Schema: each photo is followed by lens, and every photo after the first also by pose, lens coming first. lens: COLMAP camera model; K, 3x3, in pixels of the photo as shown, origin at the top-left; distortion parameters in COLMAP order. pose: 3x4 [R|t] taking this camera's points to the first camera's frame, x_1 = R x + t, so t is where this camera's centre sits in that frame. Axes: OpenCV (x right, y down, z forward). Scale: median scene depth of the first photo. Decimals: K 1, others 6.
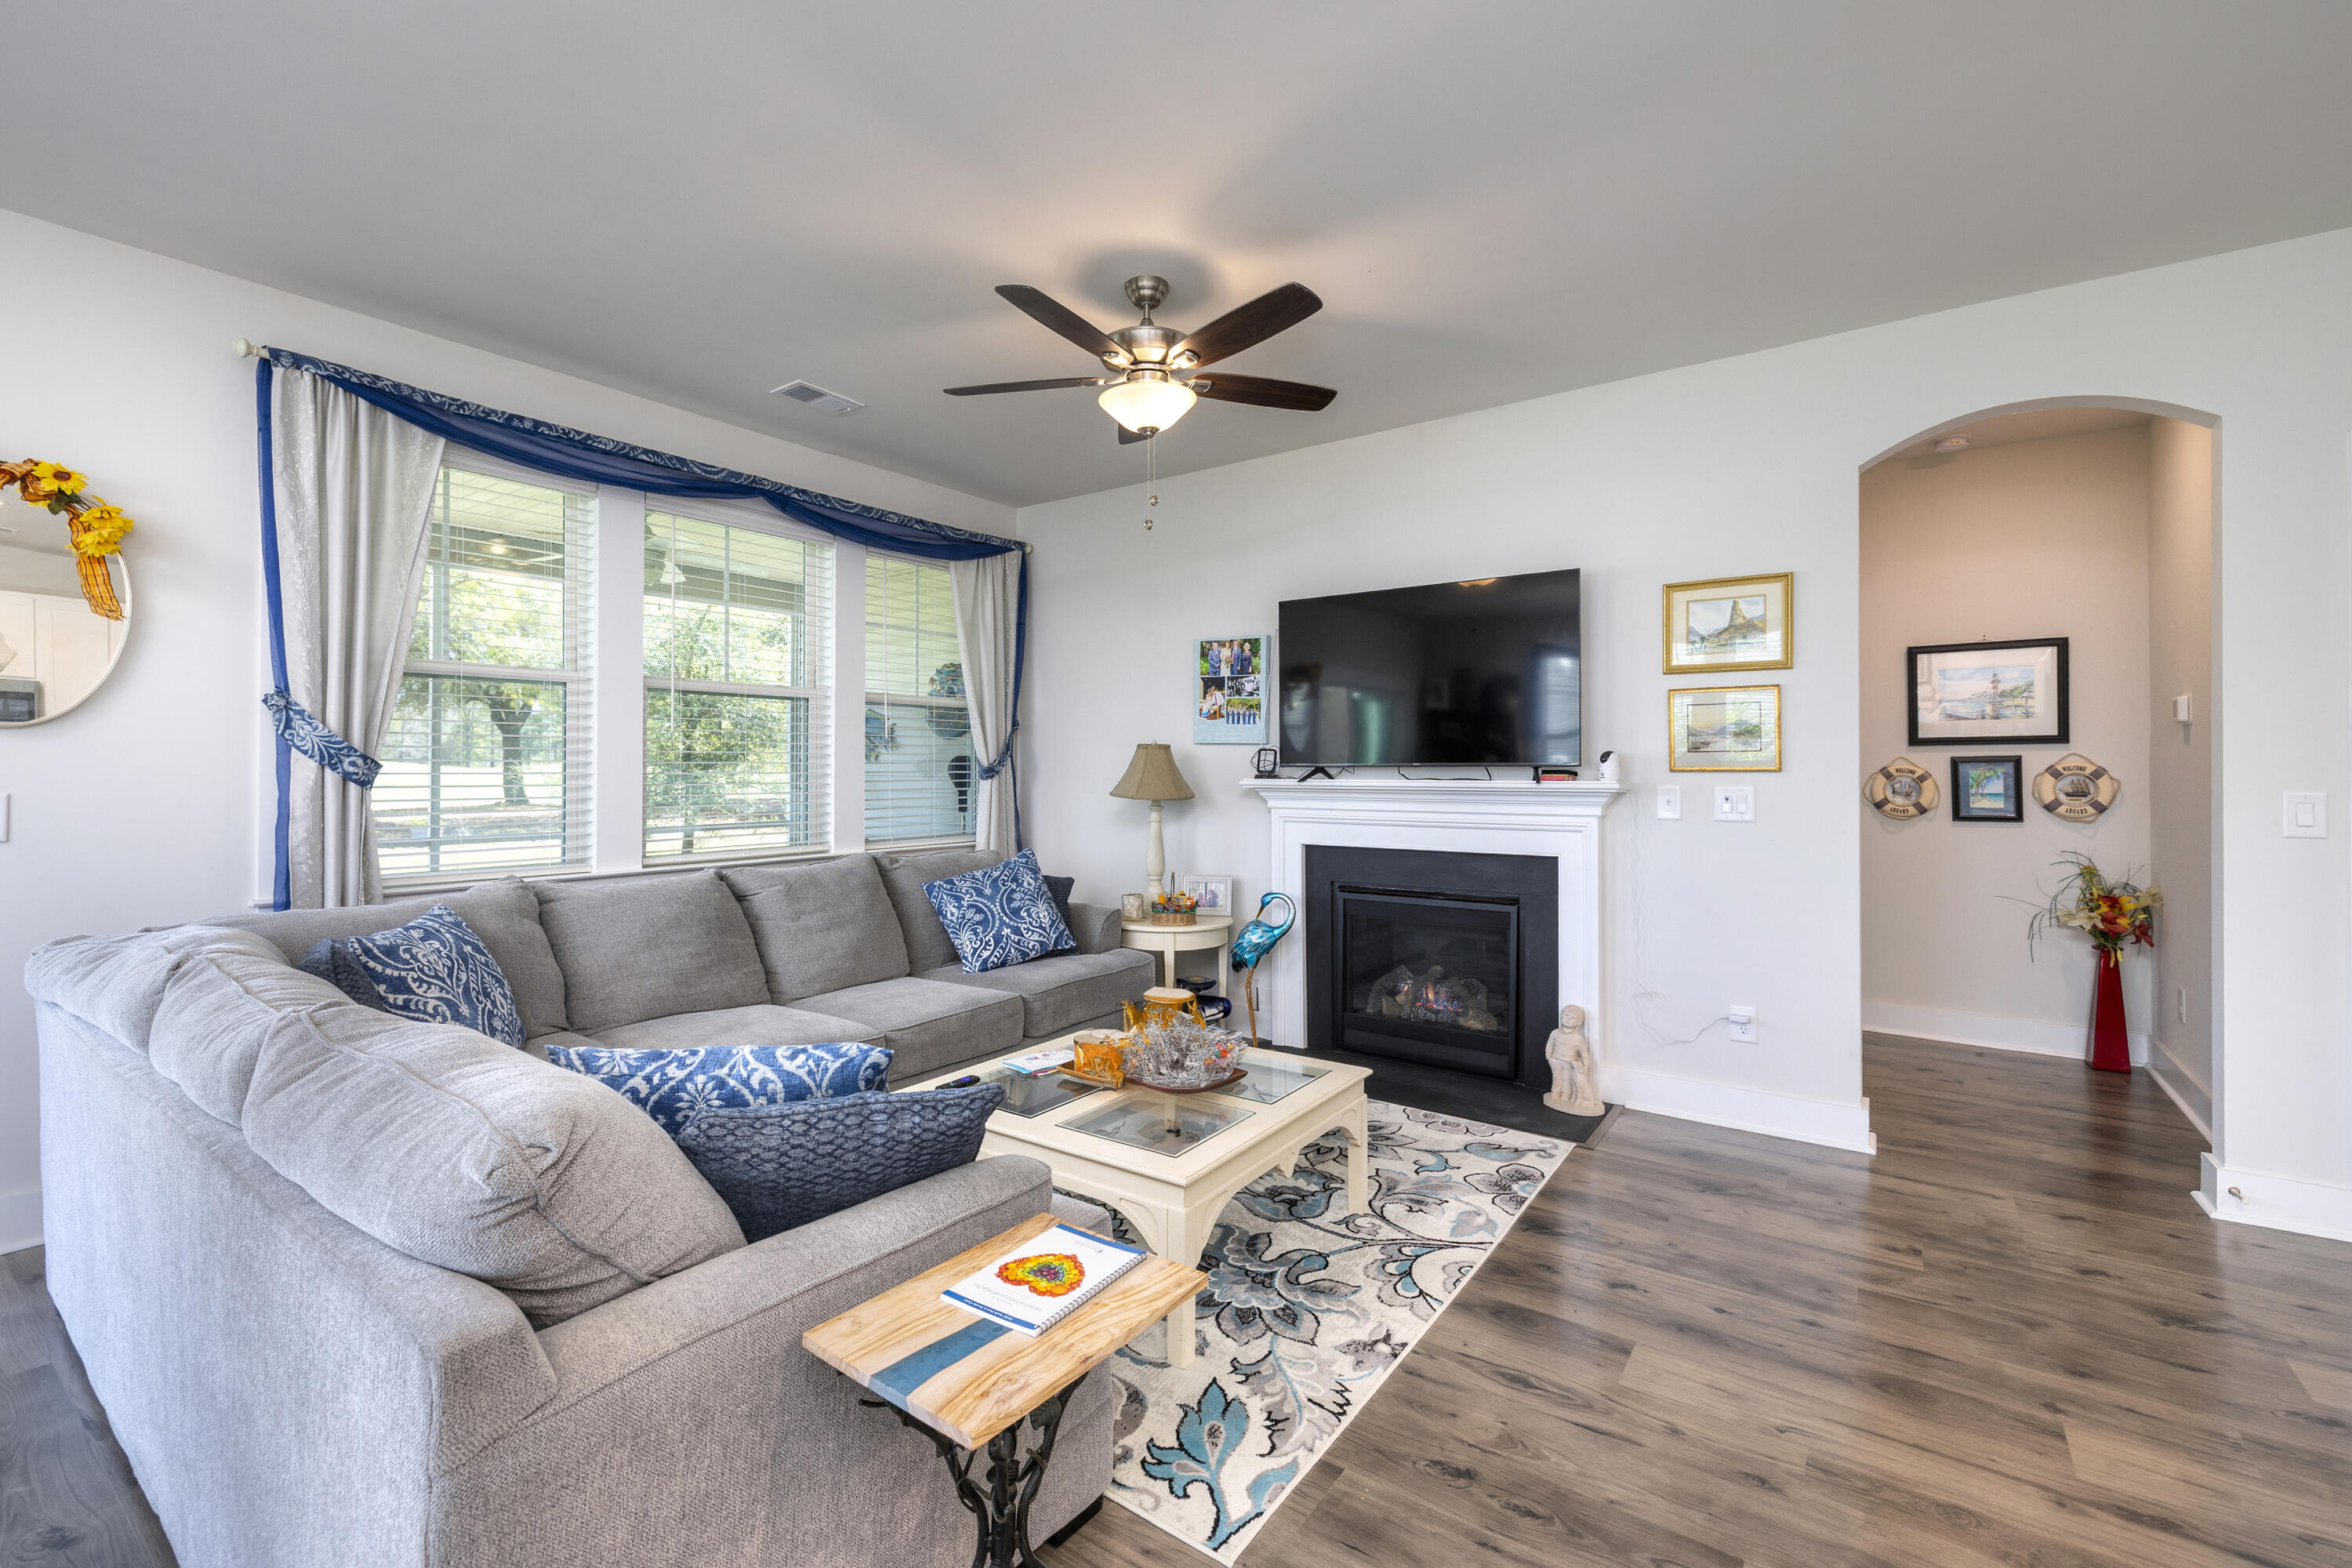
lens RADIAL K [[1001.6, 0, 1177.3], [0, 1001.6, 762.6], [0, 0, 1]] dist [0.001451, -0.000414]
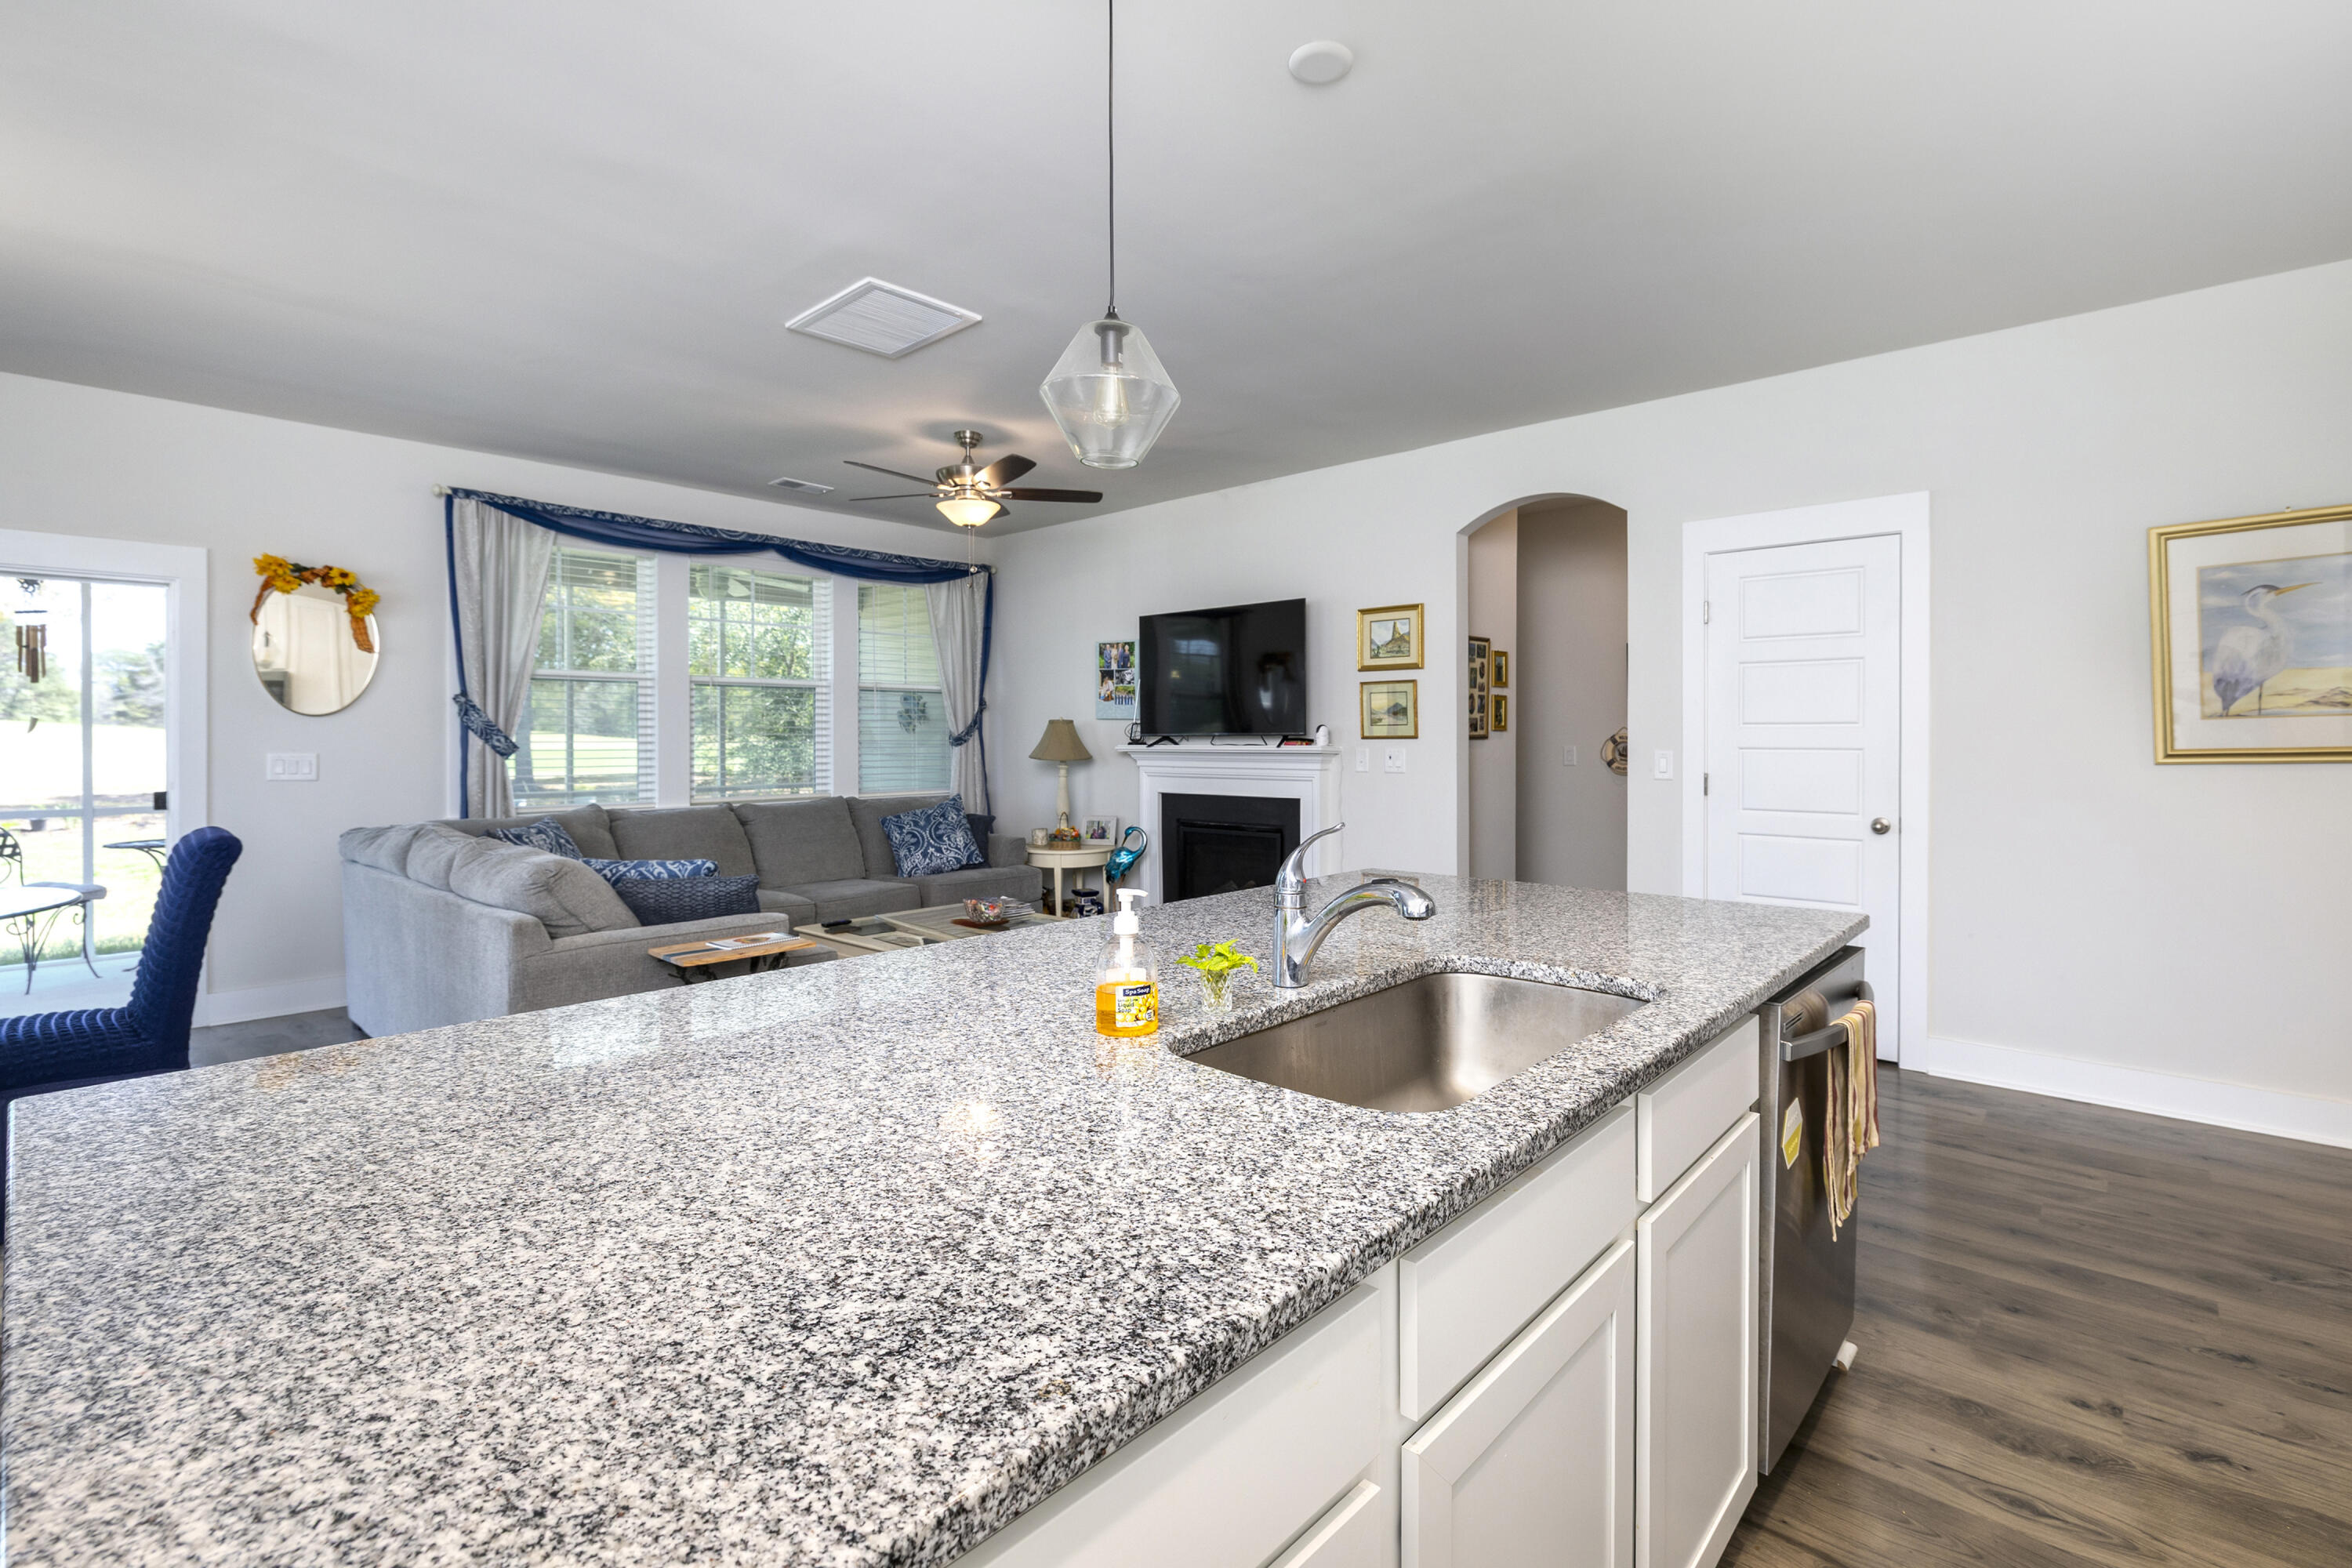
lens RADIAL K [[1001.6, 0, 1227.1], [0, 1001.6, 746.6], [0, 0, 1]] dist [0.001451, -0.000414]
pose [[0.997055, -0.001534, -0.076677, 0.363744], [0.002742, 0.999874, 0.015656, -0.002834], [0.076643, -0.015821, 0.996933, -0.408618]]
